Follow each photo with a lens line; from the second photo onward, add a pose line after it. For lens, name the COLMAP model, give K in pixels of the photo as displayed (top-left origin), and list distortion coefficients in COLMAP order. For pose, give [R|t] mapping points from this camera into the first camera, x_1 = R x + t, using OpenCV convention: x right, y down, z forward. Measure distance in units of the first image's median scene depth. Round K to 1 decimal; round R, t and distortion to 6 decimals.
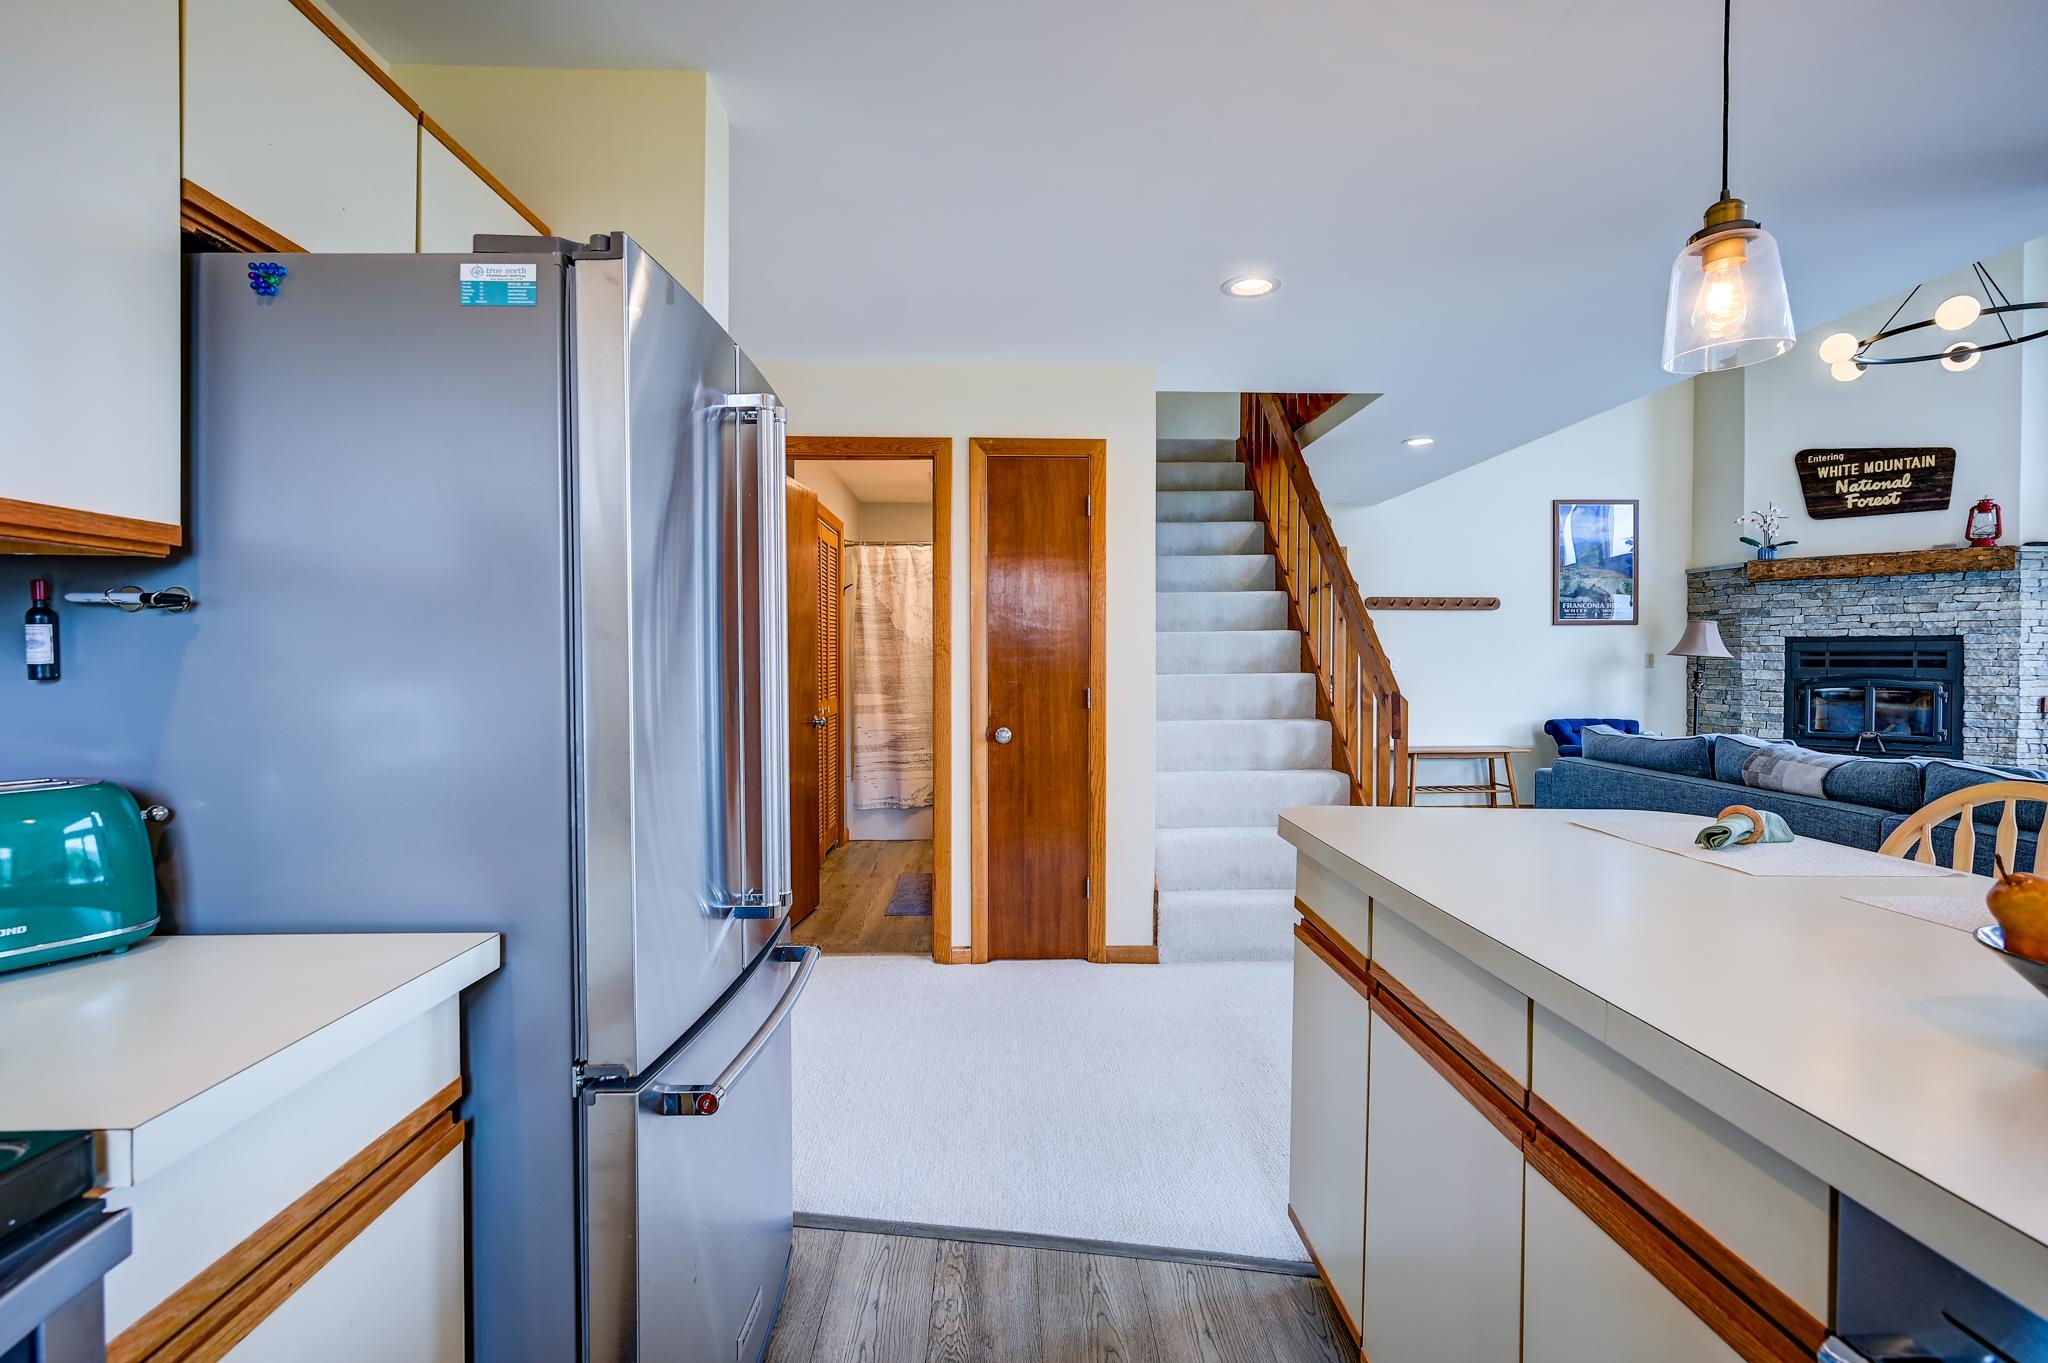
lens RADIAL K [[932.0, 0, 1028.4], [0, 932.0, 672.4], [0, 0, 1]] dist [0.001982, -0.000075]
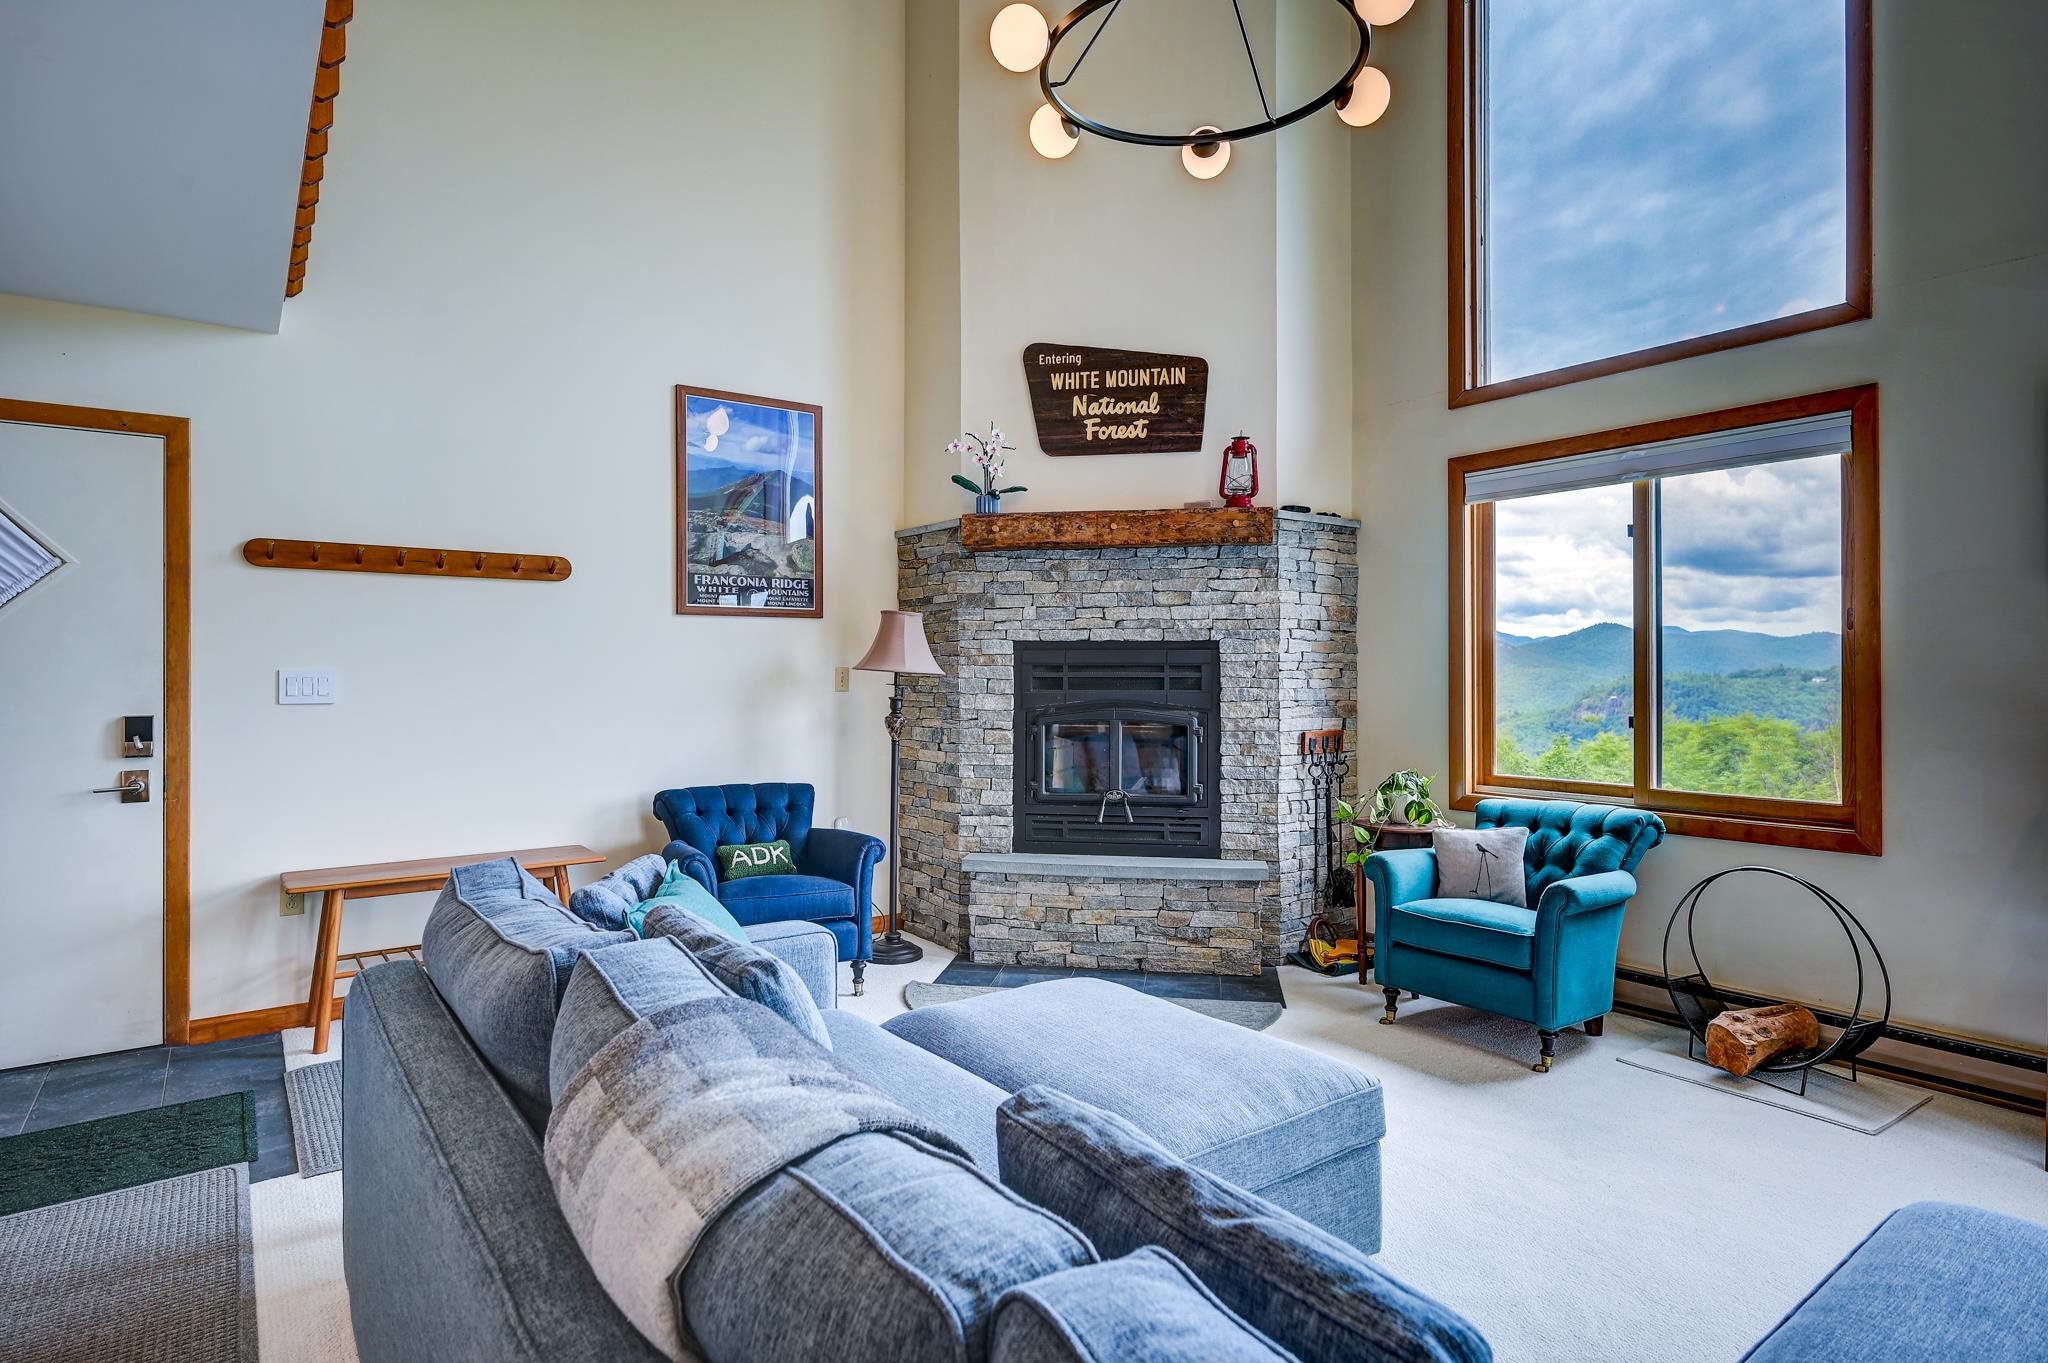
lens RADIAL K [[1085.1, 0, 1021.0], [0, 1085.1, 670.9], [0, 0, 1]] dist [-0.003808, -0.000212]
pose [[0.828806, 0.001335, 0.559534, 0.430710], [0.008432, 0.999854, -0.014876, -0.007707], [-0.559472, 0.017047, 0.828674, 0.418440]]
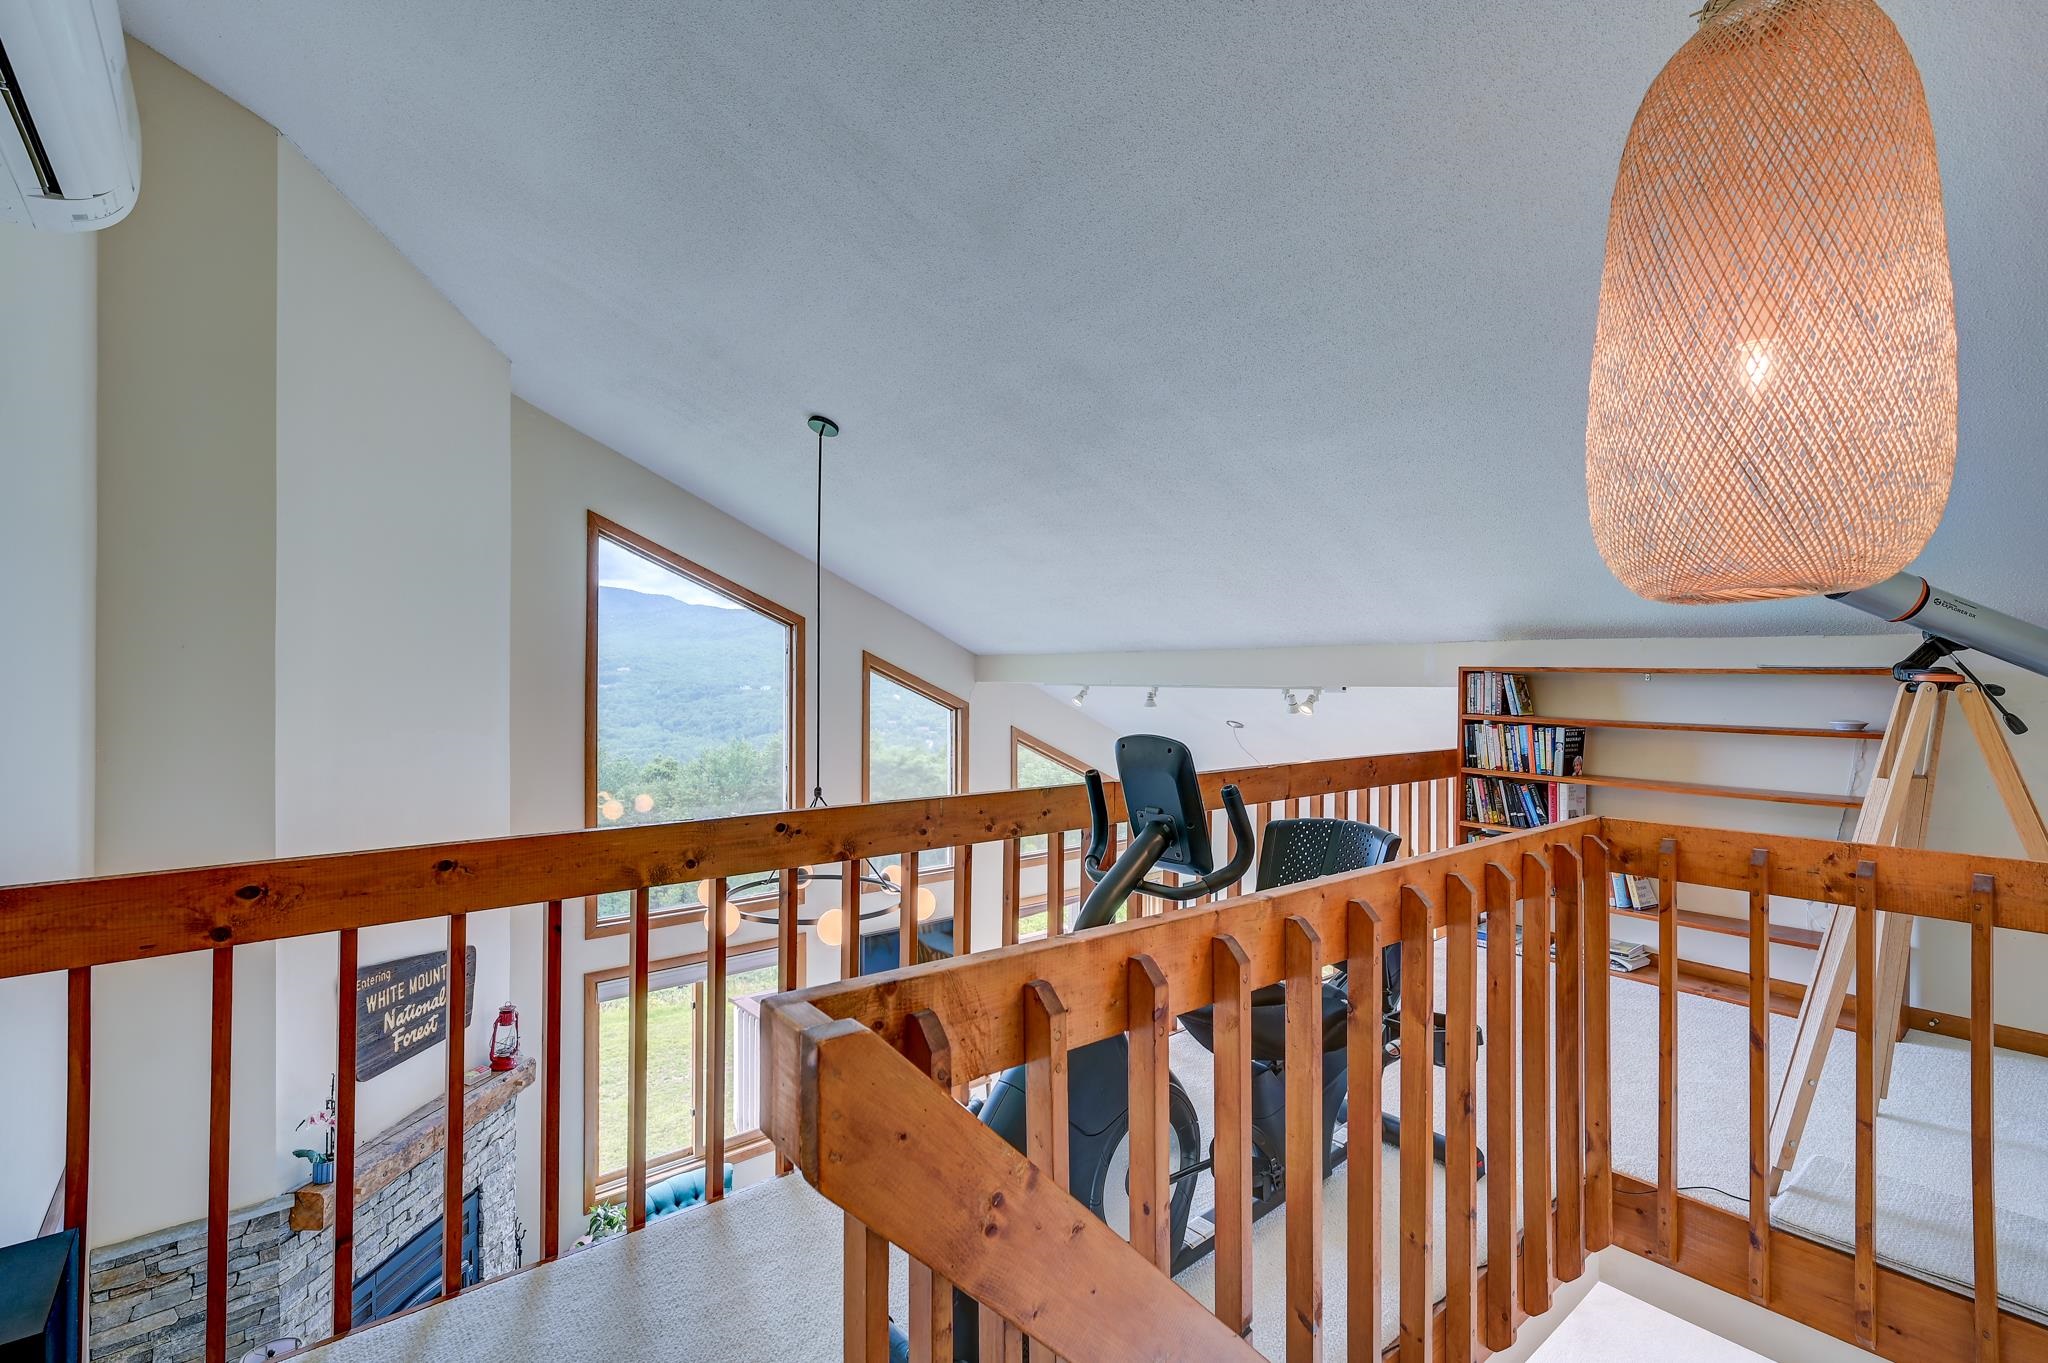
lens RADIAL K [[932.0, 0, 1013.9], [0, 932.0, 670.9], [0, 0, 1]] dist [-0.002240, -0.000291]
pose [[-0.594326, 0.005059, 0.804208, 0.104267], [0.011728, 0.999928, 0.002376, -0.441802], [-0.804139, 0.010844, -0.594343, 1.047128]]
